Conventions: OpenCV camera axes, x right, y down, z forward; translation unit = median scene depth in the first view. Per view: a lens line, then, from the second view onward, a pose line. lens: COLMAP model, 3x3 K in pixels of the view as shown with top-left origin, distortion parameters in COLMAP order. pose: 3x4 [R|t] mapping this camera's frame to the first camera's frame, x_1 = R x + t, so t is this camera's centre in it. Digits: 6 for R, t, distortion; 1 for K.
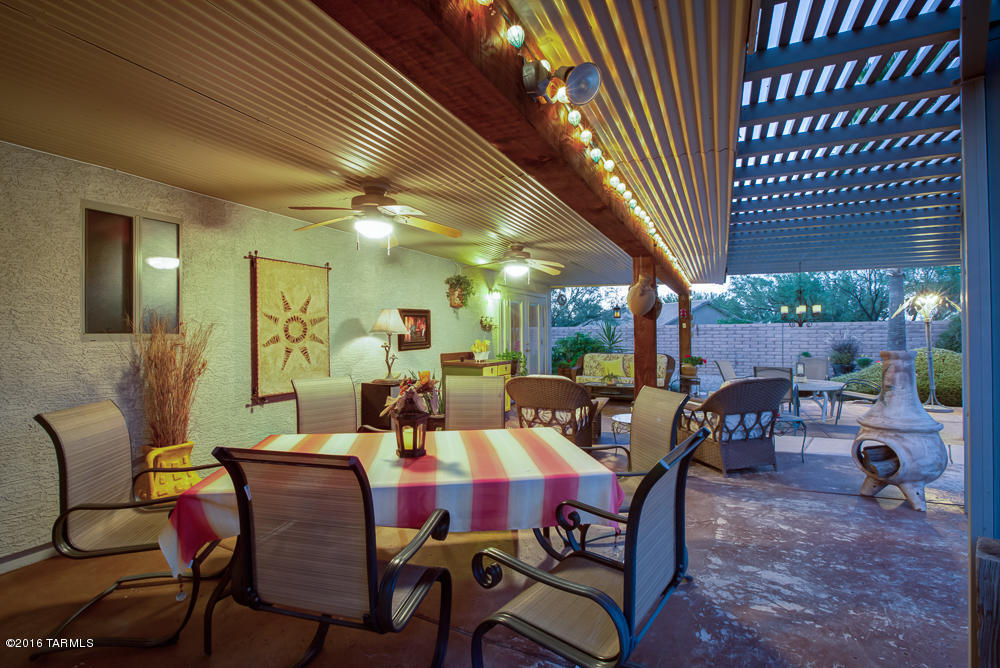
lens RADIAL K [[454.1, 0, 496.4], [0, 454.1, 332.9], [0, 0, 1]] dist [-0.040432, 0.014517]
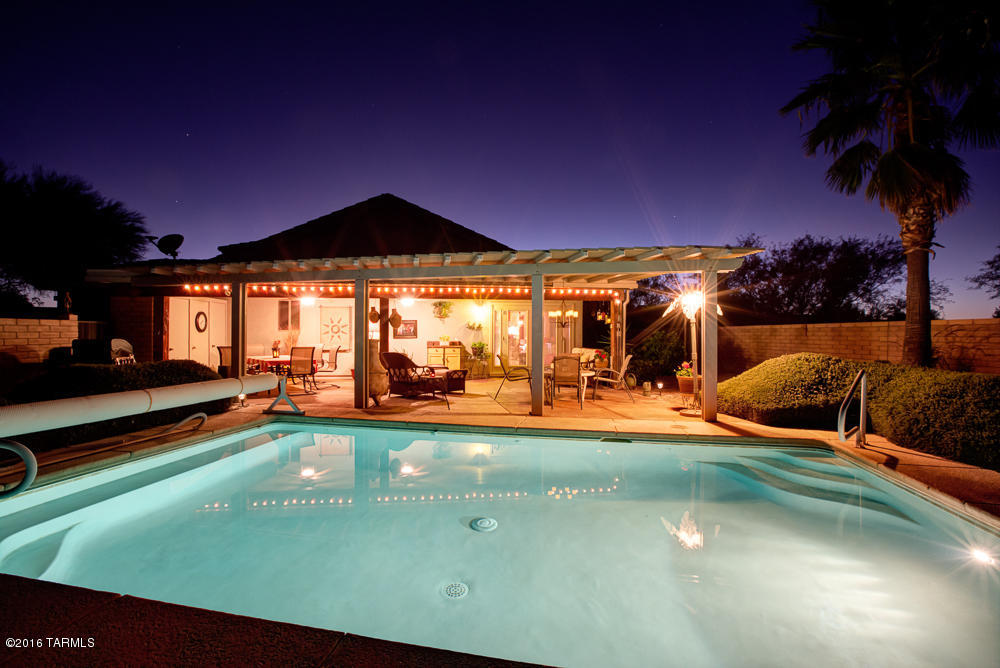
lens RADIAL K [[454.1, 0, 491.8], [0, 454.1, 337.7], [0, 0, 1]] dist [-0.040432, 0.014517]
pose [[0.558174, 0.014956, -0.829589, 2.481115], [-0.006987, 0.999887, 0.013325, 0.001868], [0.829694, -0.001641, 0.558216, 0.163397]]
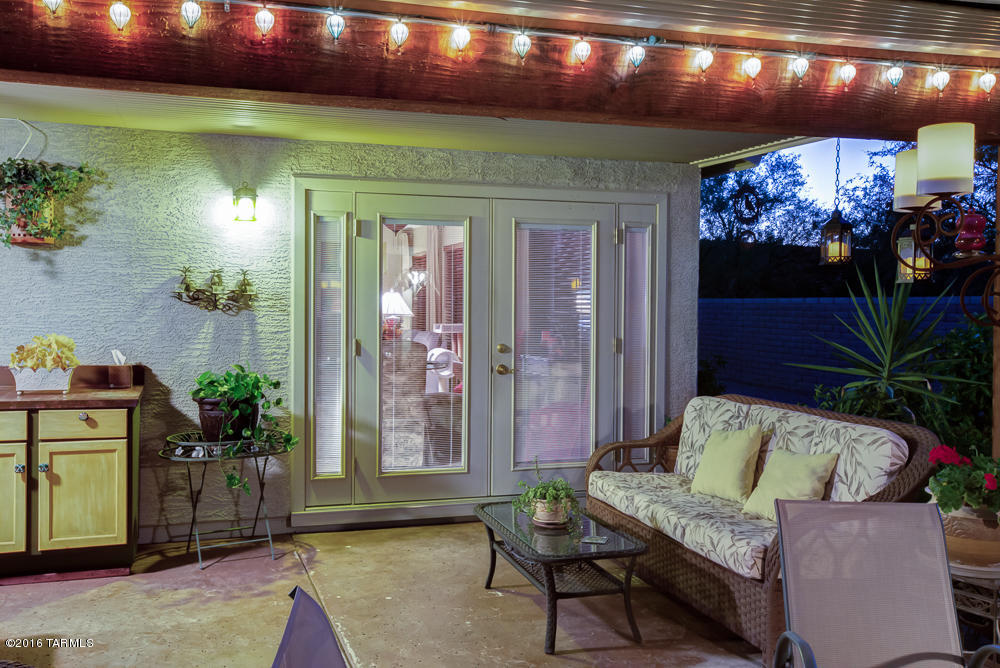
lens RADIAL K [[939.9, 0, 494.4], [0, 939.9, 328.6], [0, 0, 1]] dist [0.042318, 0.000000]
pose [[0.687679, 0.030147, -0.725389, 1.135959], [-0.010709, 0.999450, 0.031384, -0.024889], [0.725936, -0.013814, 0.687624, 1.122964]]
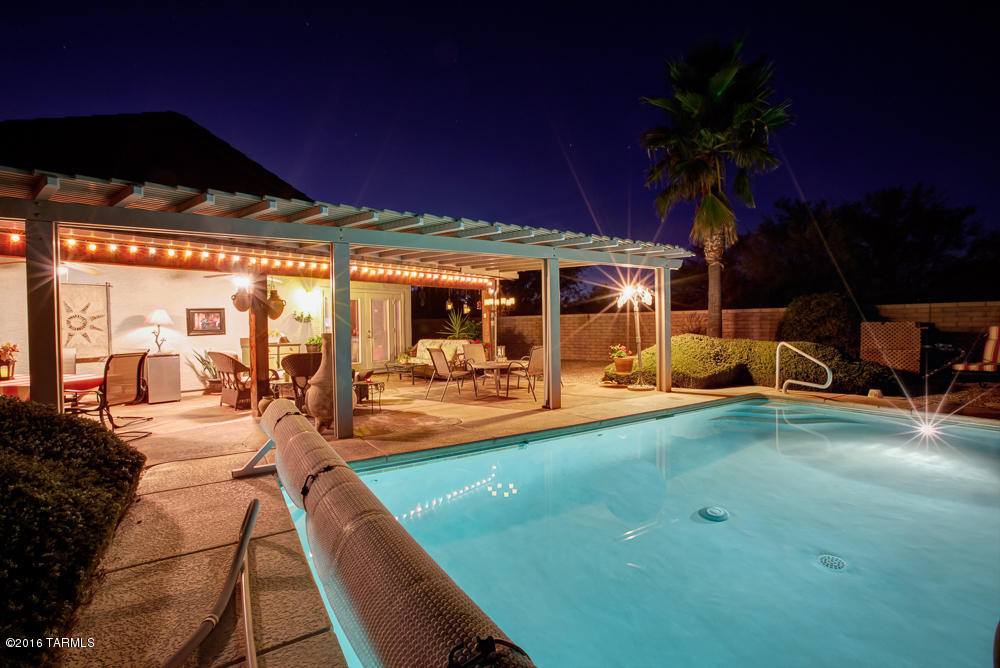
lens RADIAL K [[454.1, 0, 492.9], [0, 454.1, 335.5], [0, 0, 1]] dist [-0.040432, 0.014517]
pose [[0.976274, -0.004127, -0.216498, 1.401245], [0.009914, 0.999622, 0.025651, 0.012817], [0.216311, -0.027189, 0.975946, -0.309105]]
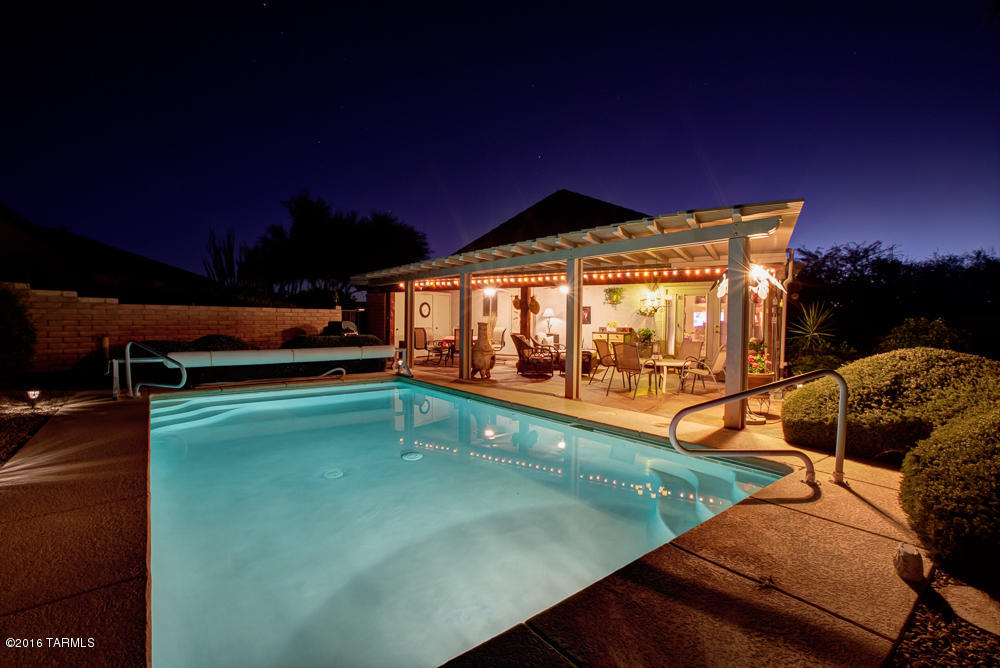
lens RADIAL K [[454.1, 0, 494.2], [0, 454.1, 333.3], [0, 0, 1]] dist [-0.040432, 0.014517]
pose [[-0.096709, 0.035393, -0.994683, 2.875845], [-0.009291, 0.999292, 0.036460, 0.005304], [0.995269, 0.012767, -0.096312, 1.046437]]
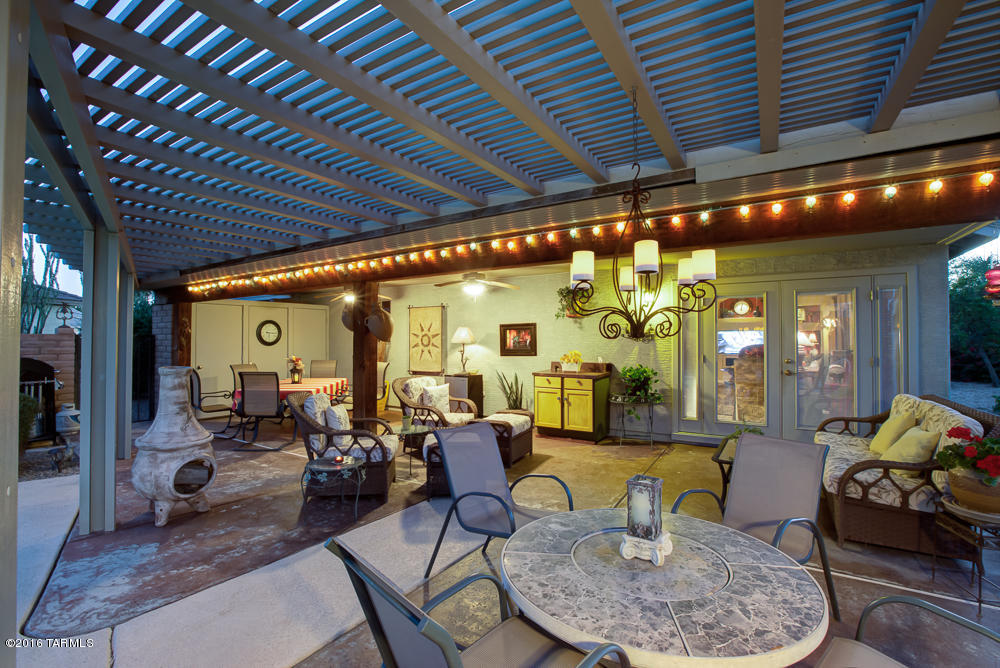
lens RADIAL K [[454.1, 0, 496.0], [0, 454.1, 332.5], [0, 0, 1]] dist [-0.040432, 0.014517]
pose [[-0.110442, -0.010749, -0.993824, 1.428016], [0.002161, 0.999937, -0.011055, -0.018377], [0.993880, -0.003369, -0.110412, 1.430587]]
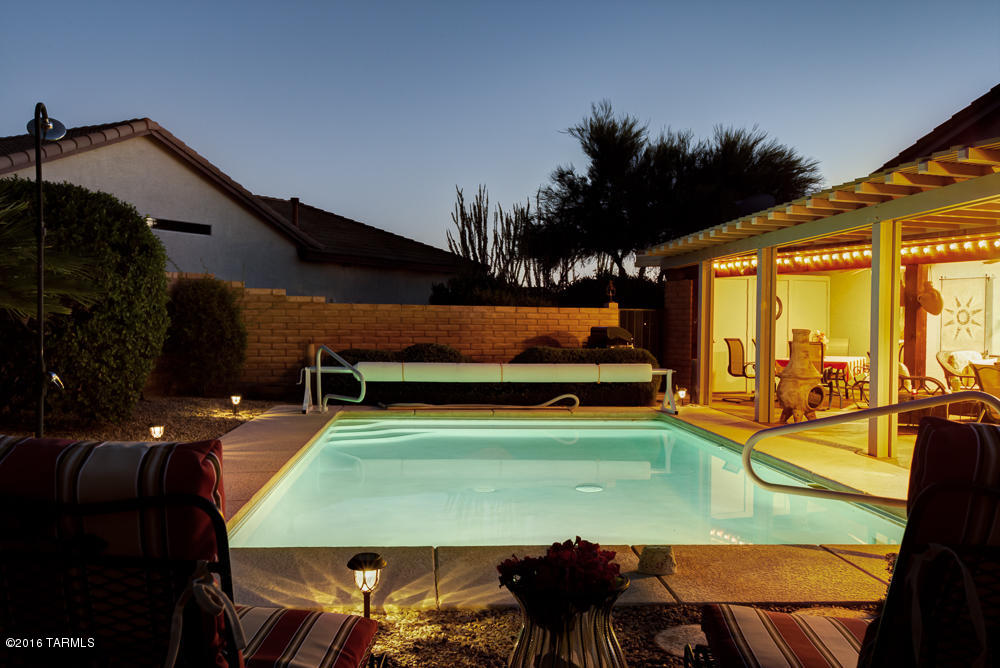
lens RADIAL K [[939.9, 0, 496.4], [0, 939.9, 336.5], [0, 0, 1]] dist [0.042318, 0.000000]
pose [[-0.631675, 0.010888, -0.775157, 3.294146], [-0.009019, 0.999730, 0.021392, 0.004364], [0.775181, 0.020504, -0.631407, 1.787357]]
